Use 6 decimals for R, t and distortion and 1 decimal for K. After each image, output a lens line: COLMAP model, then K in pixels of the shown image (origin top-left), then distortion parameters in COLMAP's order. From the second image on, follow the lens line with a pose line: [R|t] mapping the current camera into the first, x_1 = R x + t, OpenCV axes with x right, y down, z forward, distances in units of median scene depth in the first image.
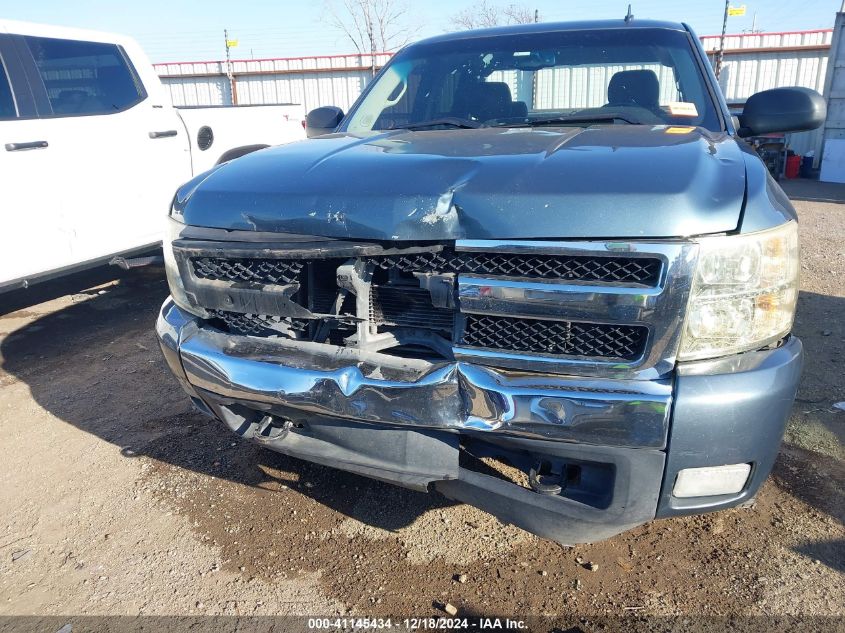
lens RADIAL K [[687.5, 0, 418.2], [0, 687.5, 315.2], [0, 0, 1]] dist [0.034022, -0.035862]
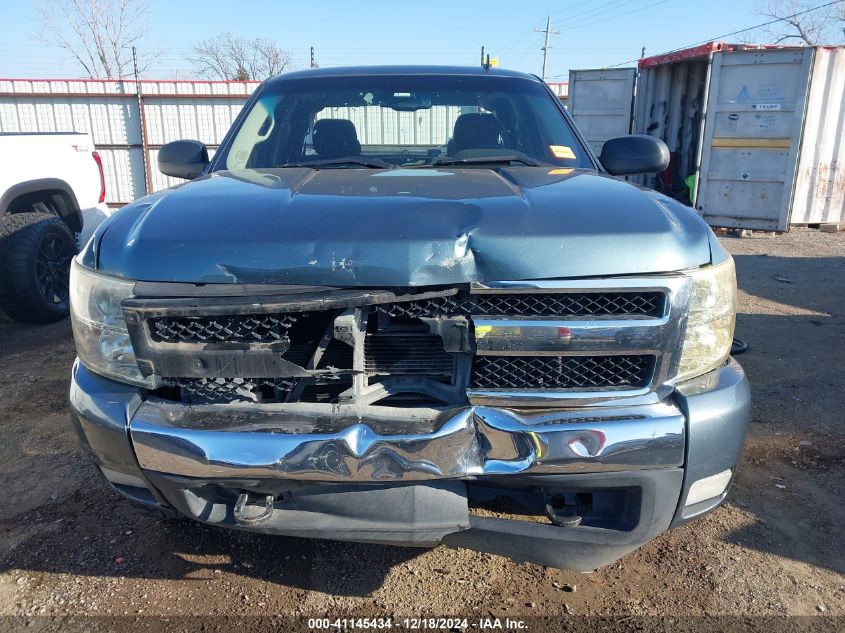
lens RADIAL K [[687.5, 0, 423.4], [0, 687.5, 317.4], [0, 0, 1]] dist [0.034022, -0.035862]
pose [[0.929465, -0.068311, 0.362531, -0.325847], [0.083484, 0.996161, -0.026335, -0.035375], [-0.359340, 0.054743, 0.931600, 0.097006]]
